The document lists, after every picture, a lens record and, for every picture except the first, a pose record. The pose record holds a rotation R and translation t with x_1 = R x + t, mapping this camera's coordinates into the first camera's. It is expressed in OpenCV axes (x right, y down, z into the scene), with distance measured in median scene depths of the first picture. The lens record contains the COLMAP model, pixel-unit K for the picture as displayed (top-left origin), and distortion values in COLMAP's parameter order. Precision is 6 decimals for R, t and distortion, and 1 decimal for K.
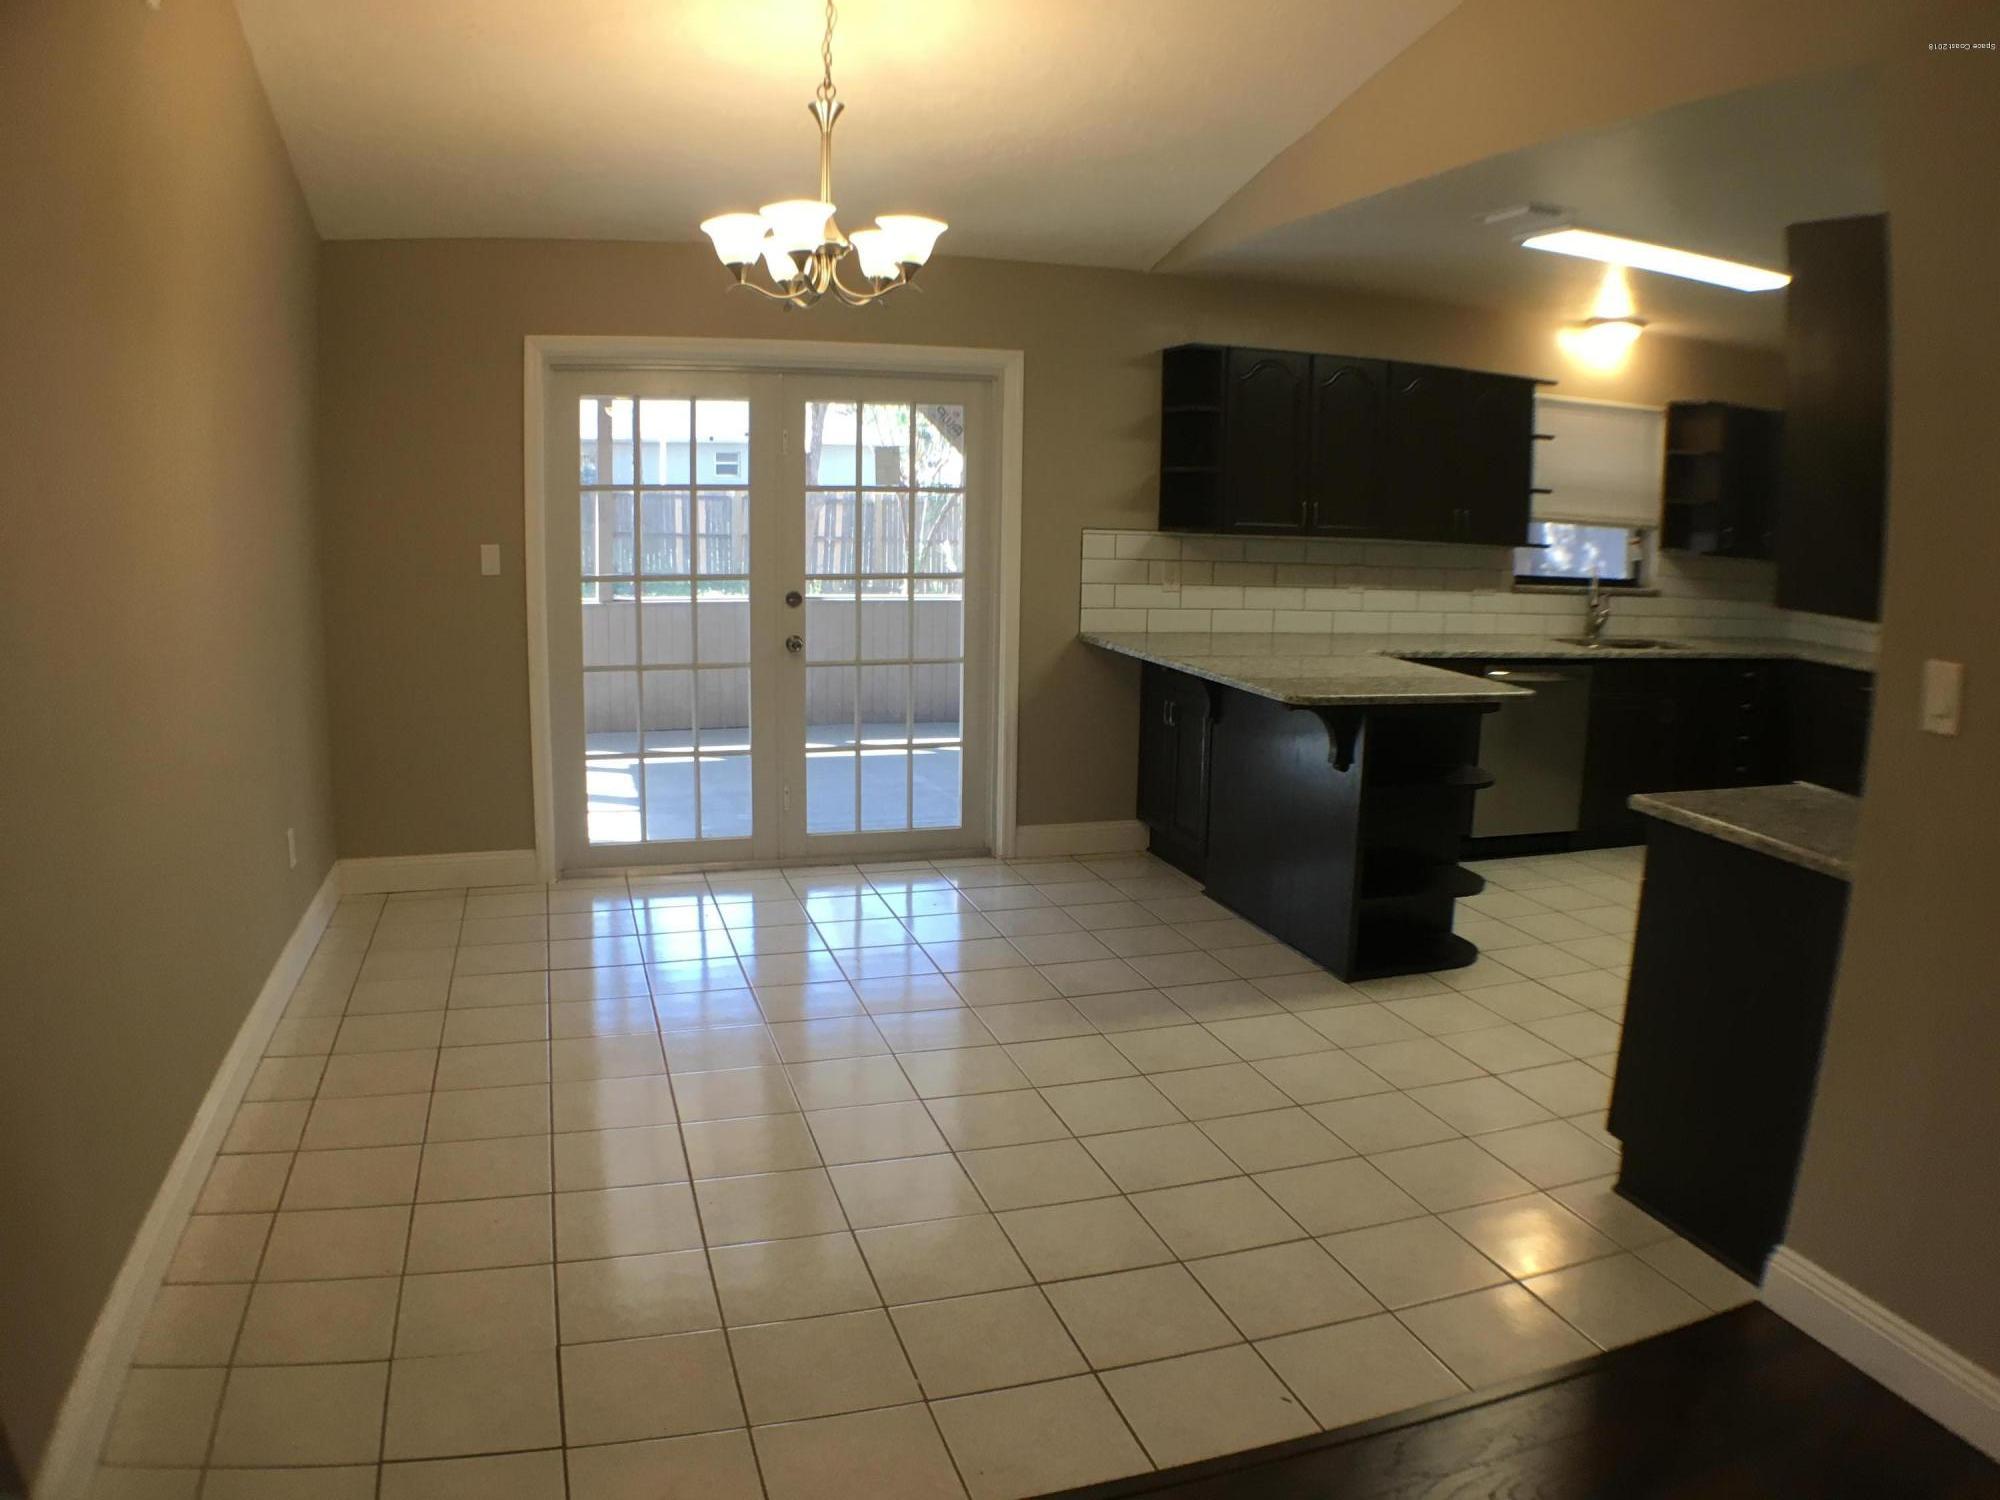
lens RADIAL K [[1445.5, 0, 1000.0], [0, 1445.5, 750.0], [0, 0, 1]] dist [-0.213897, -0.002613]
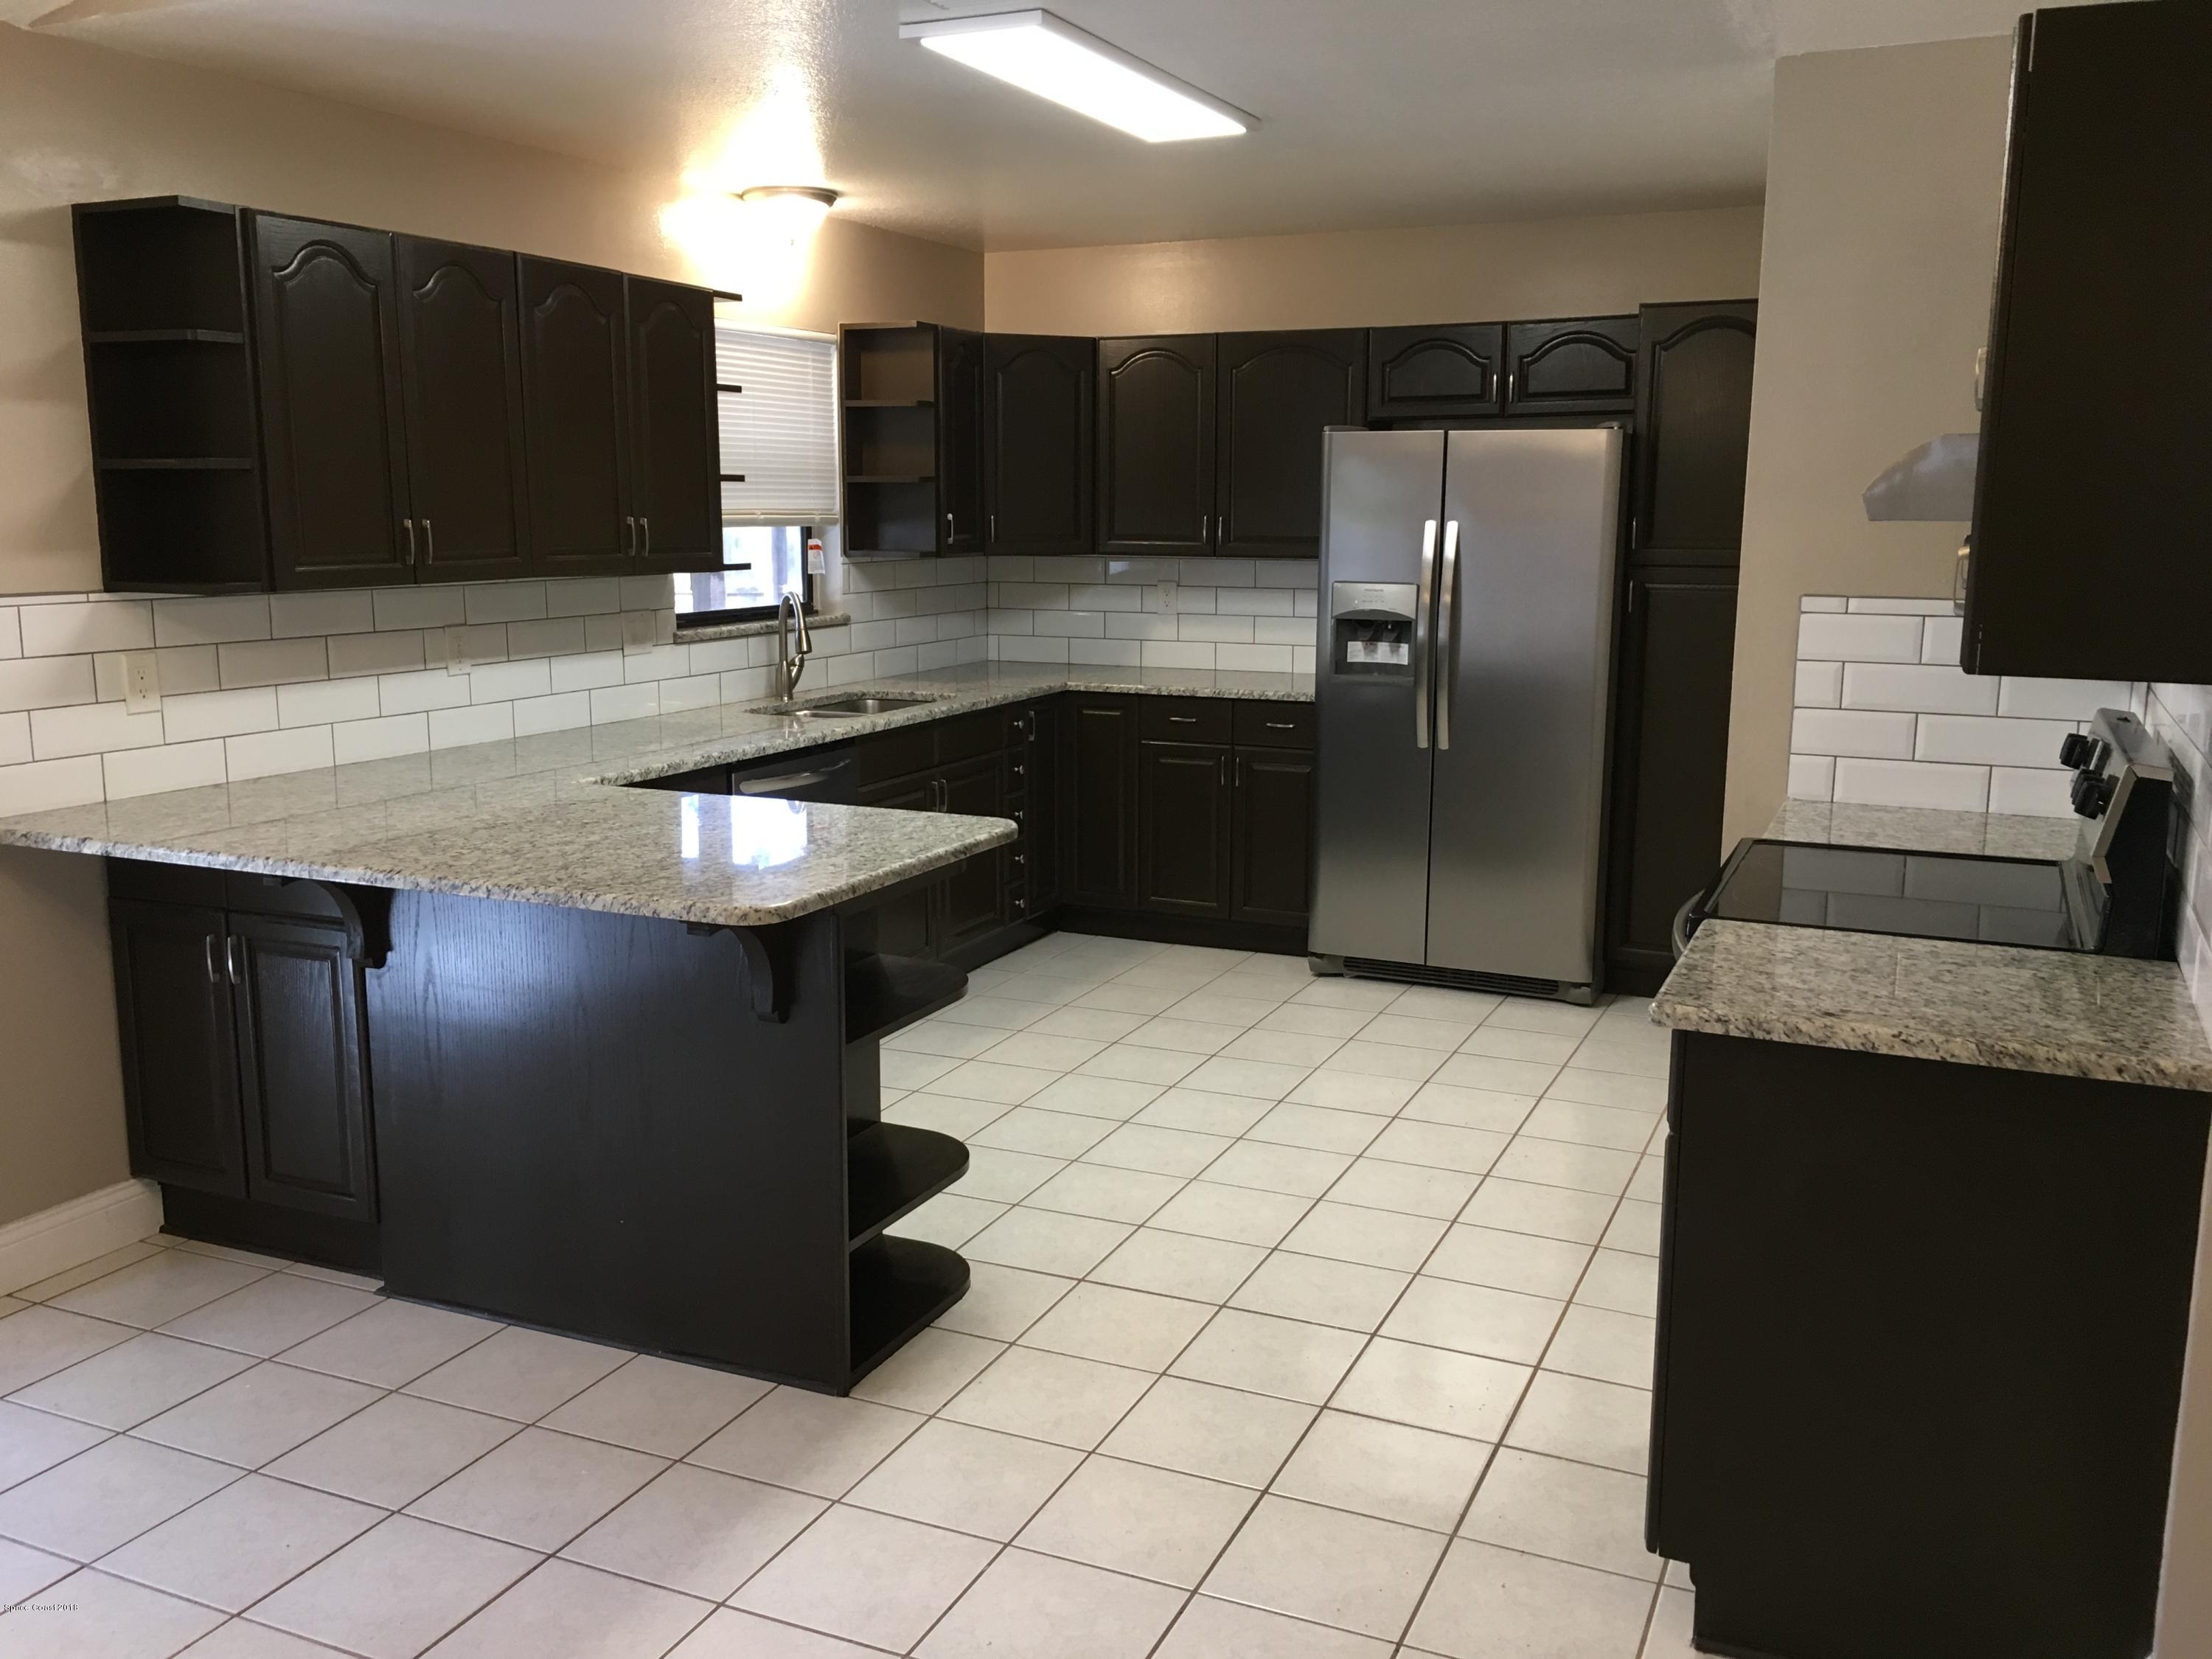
lens RADIAL K [[1911.7, 0, 1106.0], [0, 1911.7, 829.5], [0, 0, 1]] dist [-0.009048, -0.011121]
pose [[0.652743, -0.153526, 0.741860, -0.155239], [0.146090, 0.986379, 0.075588, -0.070814], [-0.743360, 0.059039, 0.666281, 0.313944]]
